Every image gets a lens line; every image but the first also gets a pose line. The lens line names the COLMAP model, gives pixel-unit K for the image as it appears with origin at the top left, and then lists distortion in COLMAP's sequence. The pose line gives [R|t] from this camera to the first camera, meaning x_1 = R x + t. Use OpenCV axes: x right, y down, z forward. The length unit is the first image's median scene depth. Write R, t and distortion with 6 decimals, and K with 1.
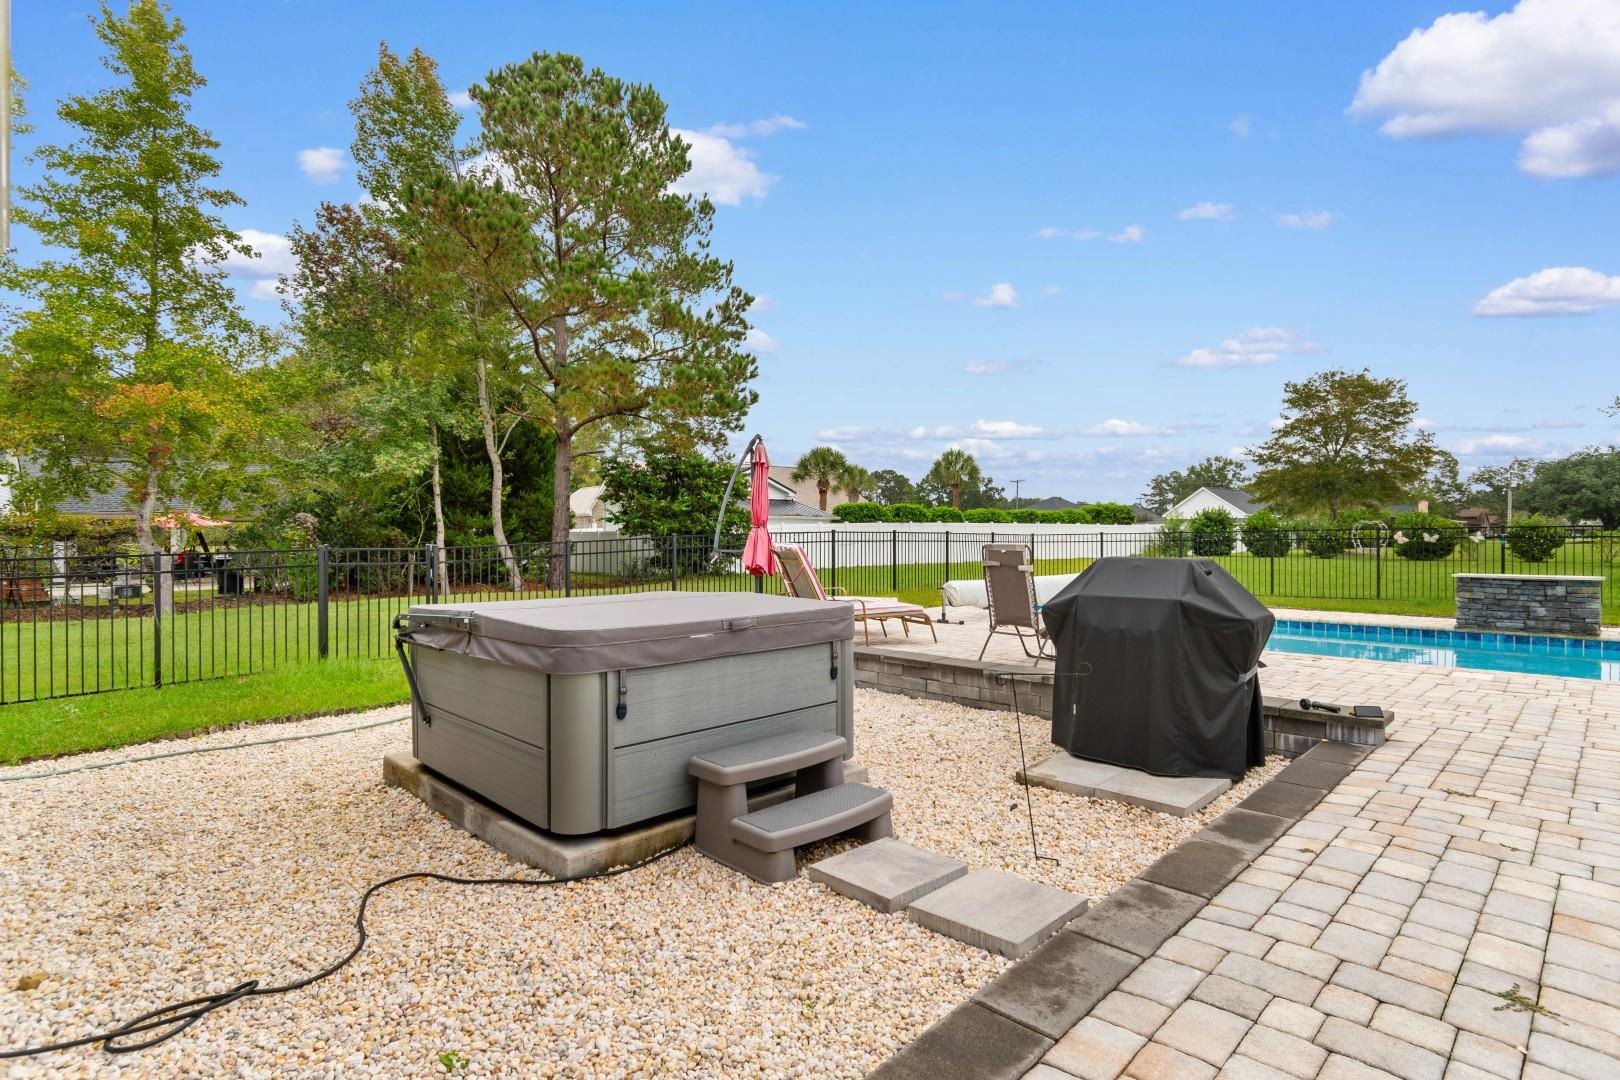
lens RADIAL K [[799.6, 0, 806.7], [0, 799.6, 546.5], [0, 0, 1]] dist [-0.000566, -0.000550]
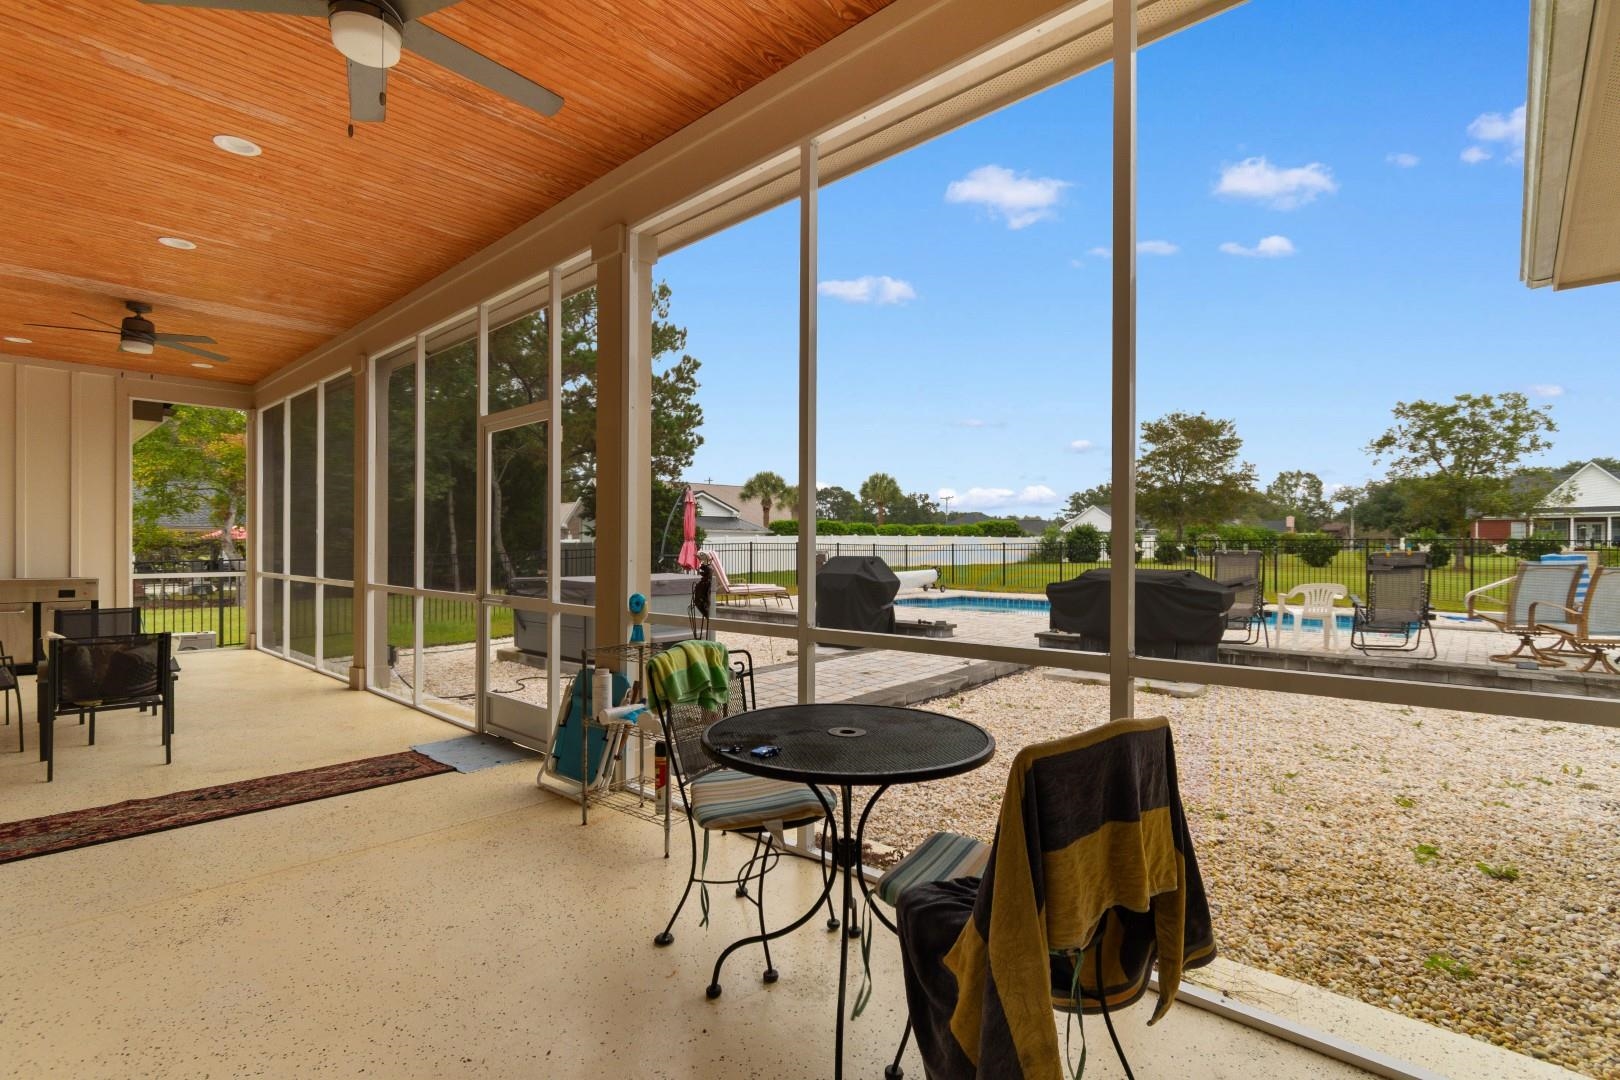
lens RADIAL K [[760.1, 0, 811.8], [0, 760.1, 549.8], [0, 0, 1]] dist [-0.002339, -0.004460]
pose [[0.998377, 0.000393, 0.056949, 0.026981], [0.000091, 0.999964, -0.008490, 0.001935], [-0.056950, 0.008481, 0.998341, -0.148709]]
